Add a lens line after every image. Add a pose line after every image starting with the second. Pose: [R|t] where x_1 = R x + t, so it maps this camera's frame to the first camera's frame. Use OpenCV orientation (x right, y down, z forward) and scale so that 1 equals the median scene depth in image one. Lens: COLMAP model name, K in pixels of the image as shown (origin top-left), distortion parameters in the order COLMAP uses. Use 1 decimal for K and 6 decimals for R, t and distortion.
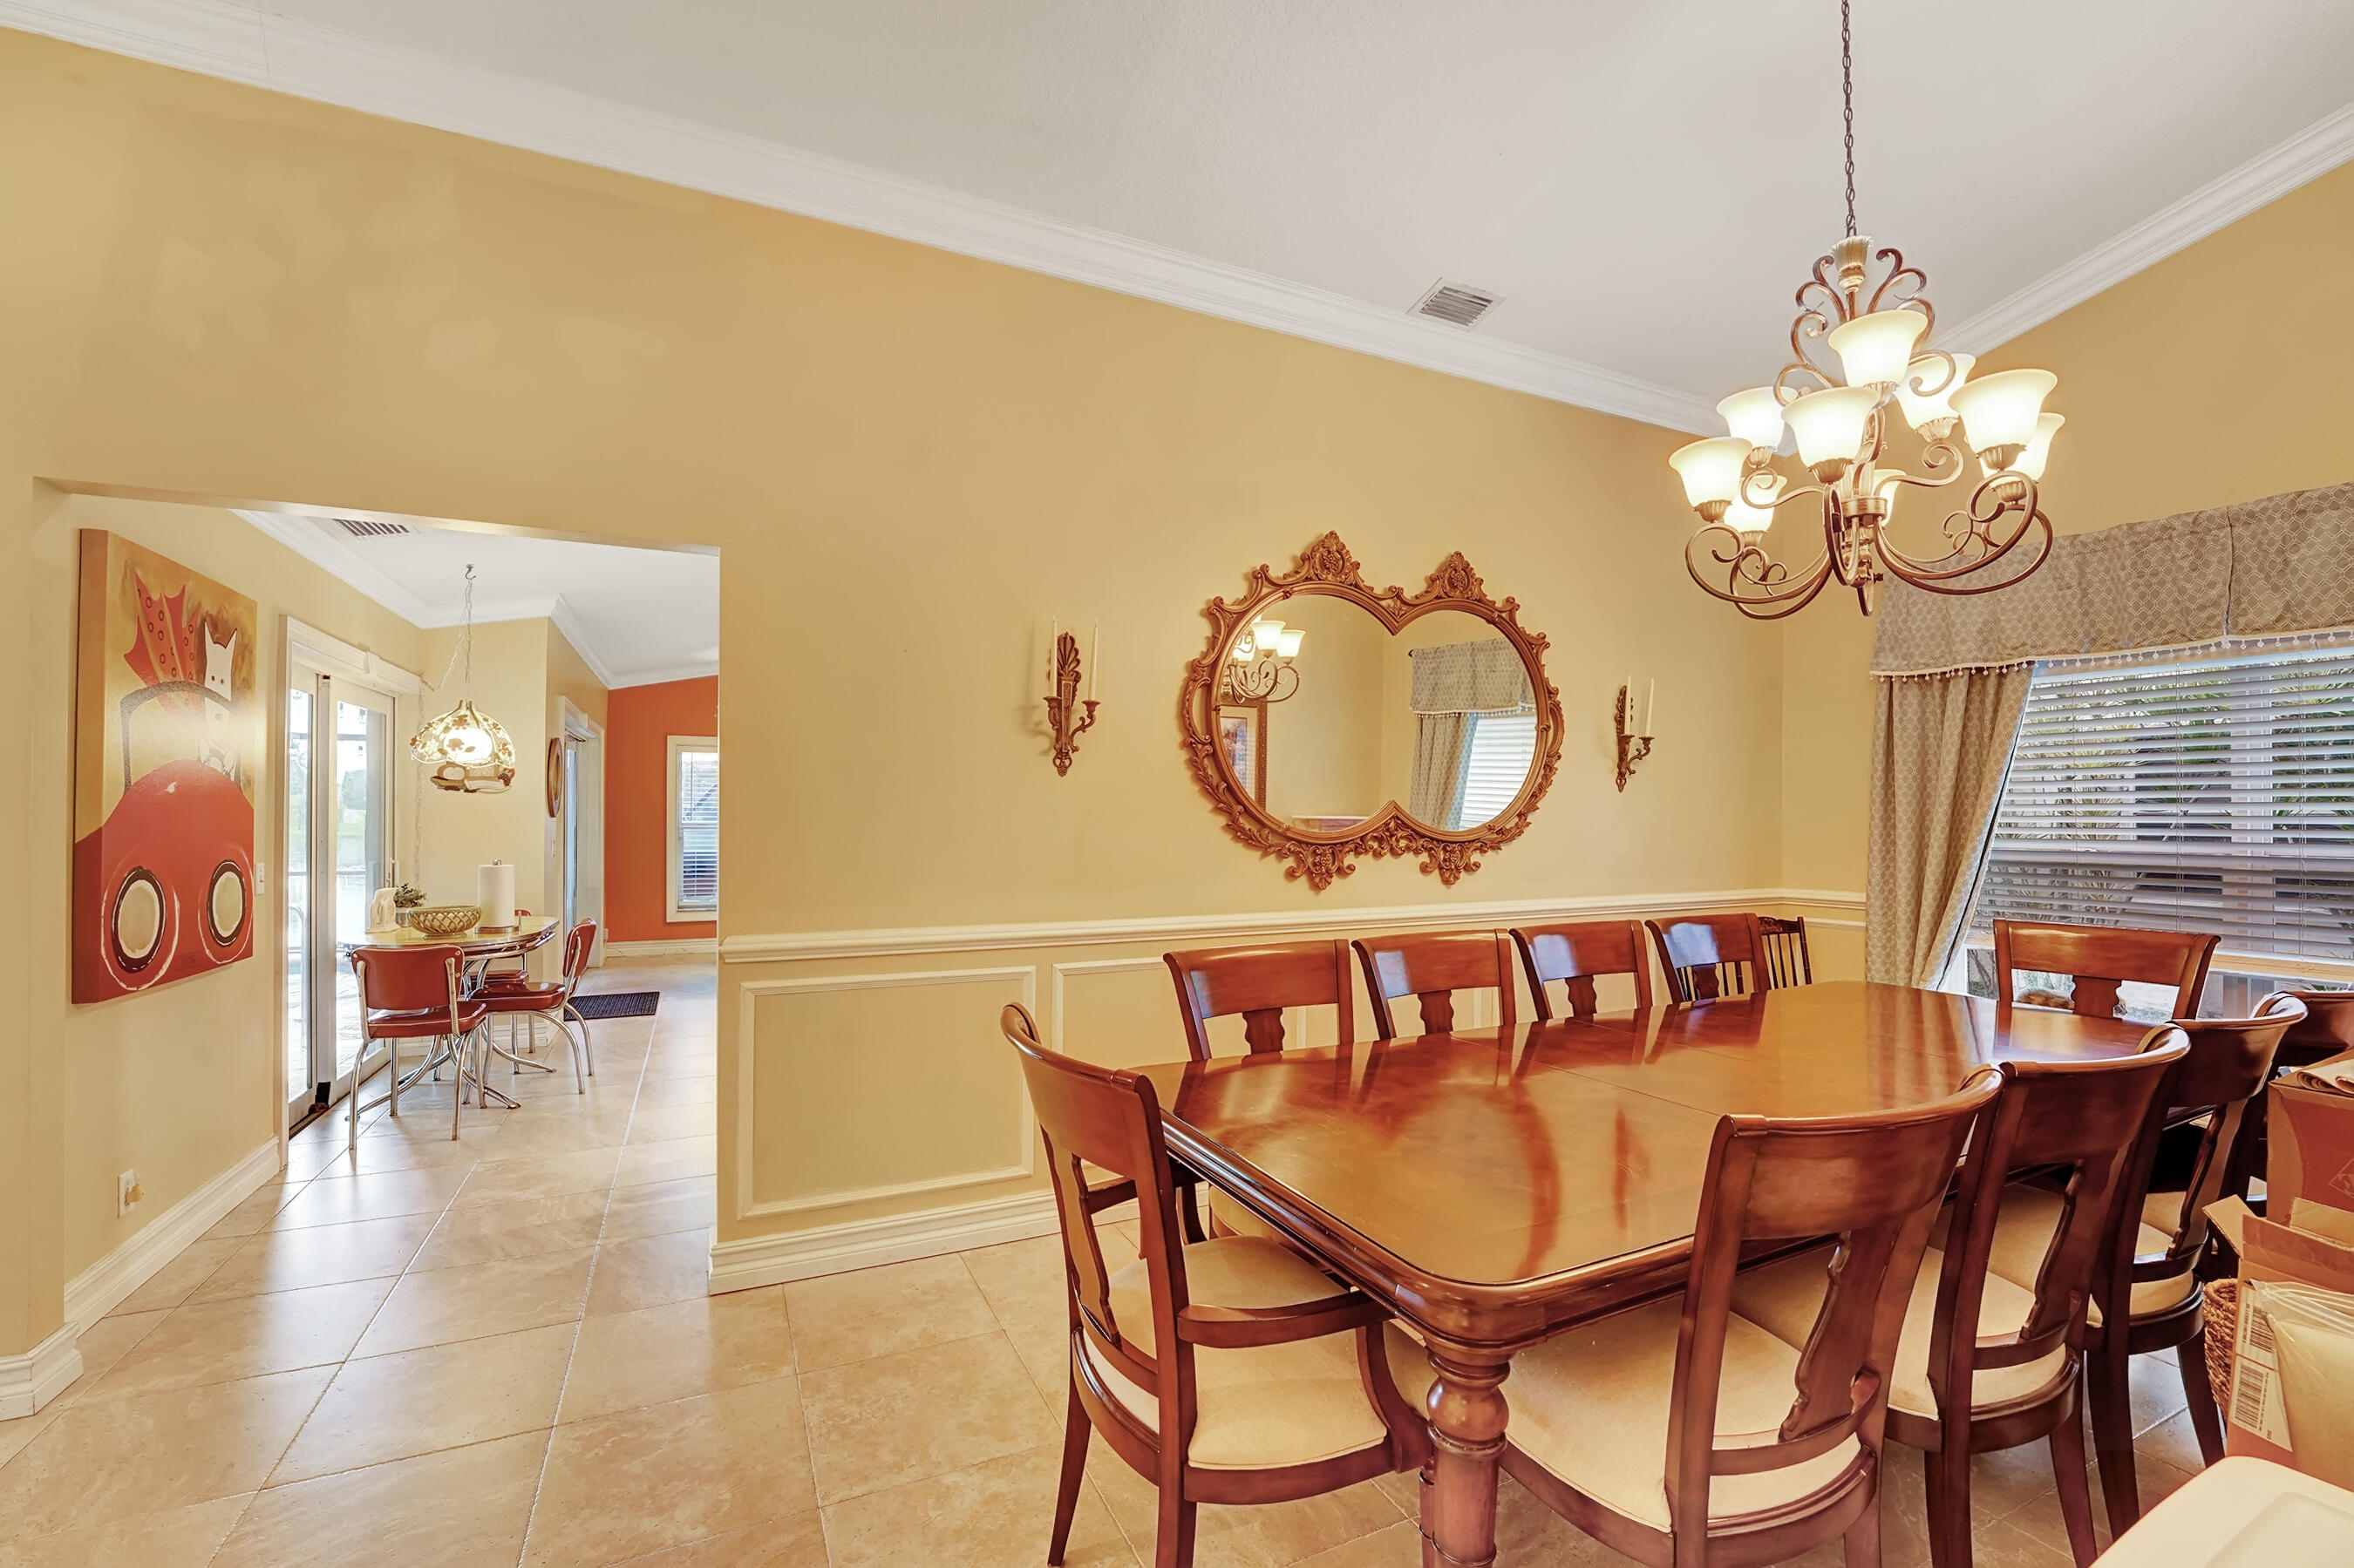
lens RADIAL K [[982.8, 0, 1188.6], [0, 982.8, 817.0], [0, 0, 1]] dist [-0.020888, 0.000686]
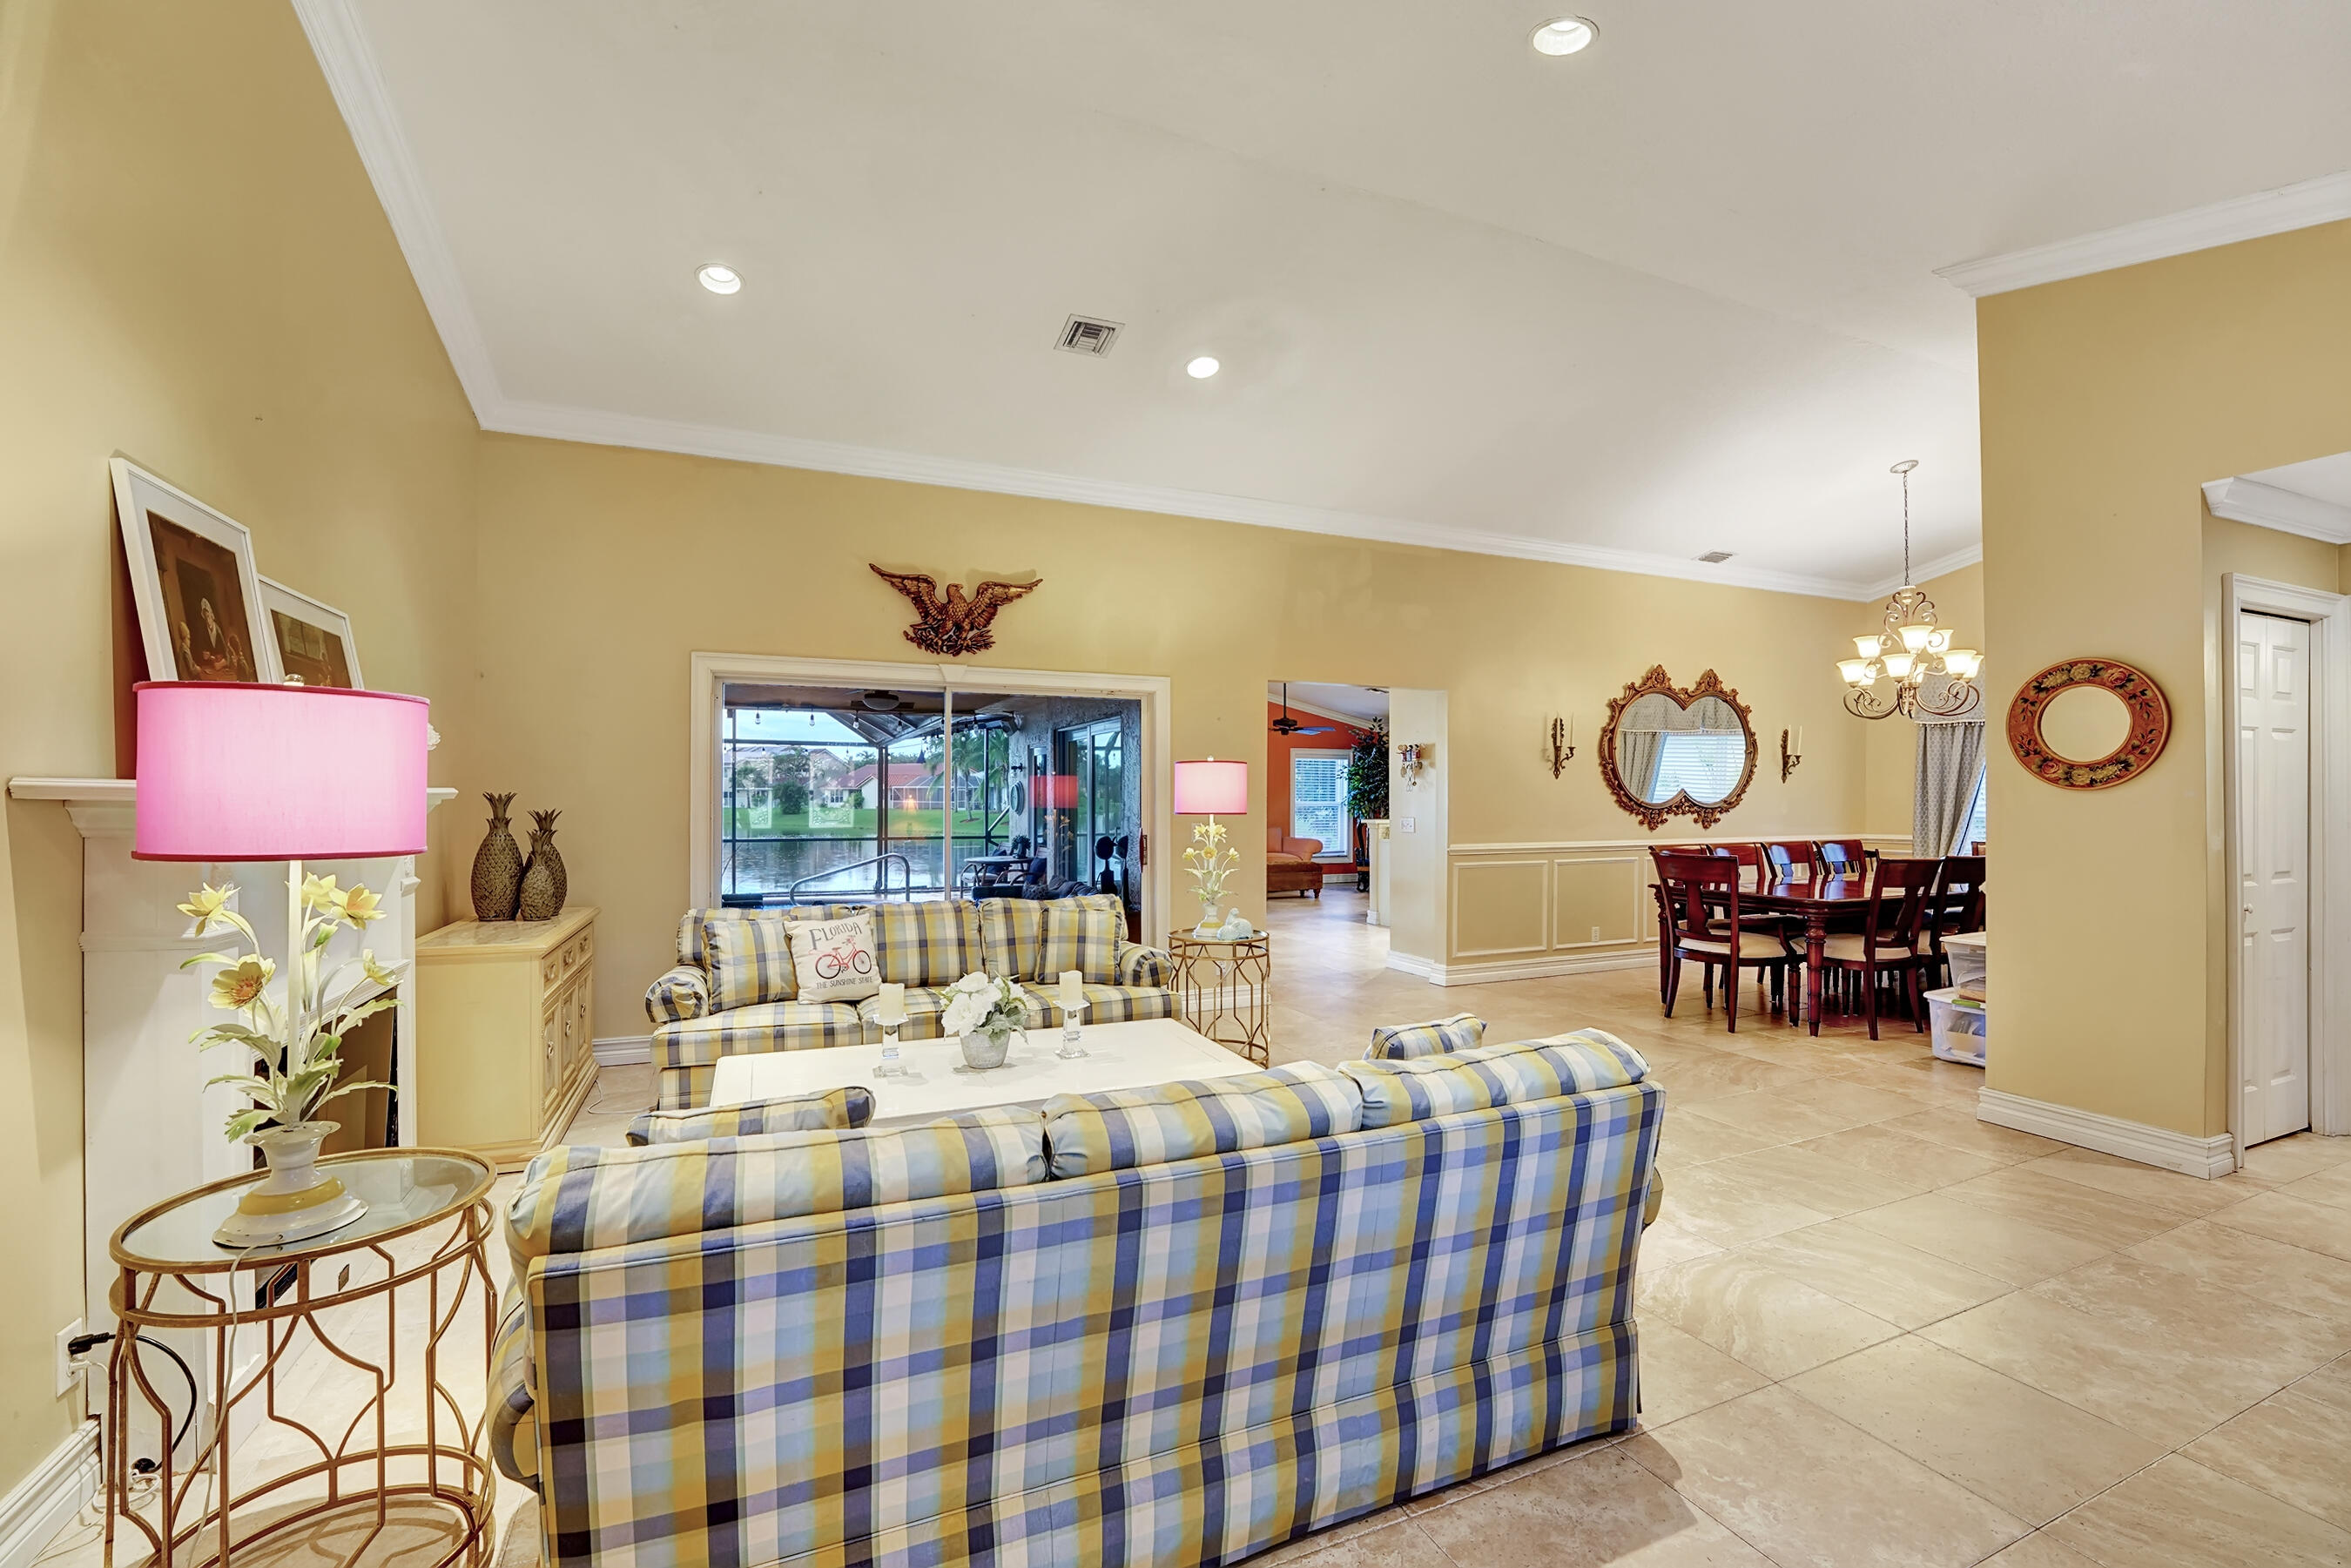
lens RADIAL K [[981.6, 0, 1171.6], [0, 981.6, 789.7], [0, 0, 1]] dist [-0.020888, 0.000686]
pose [[0.998963, -0.001571, -0.045513, -0.829793], [0.001356, 0.999988, -0.004757, -0.005876], [0.045520, 0.004690, 0.998952, -1.198800]]
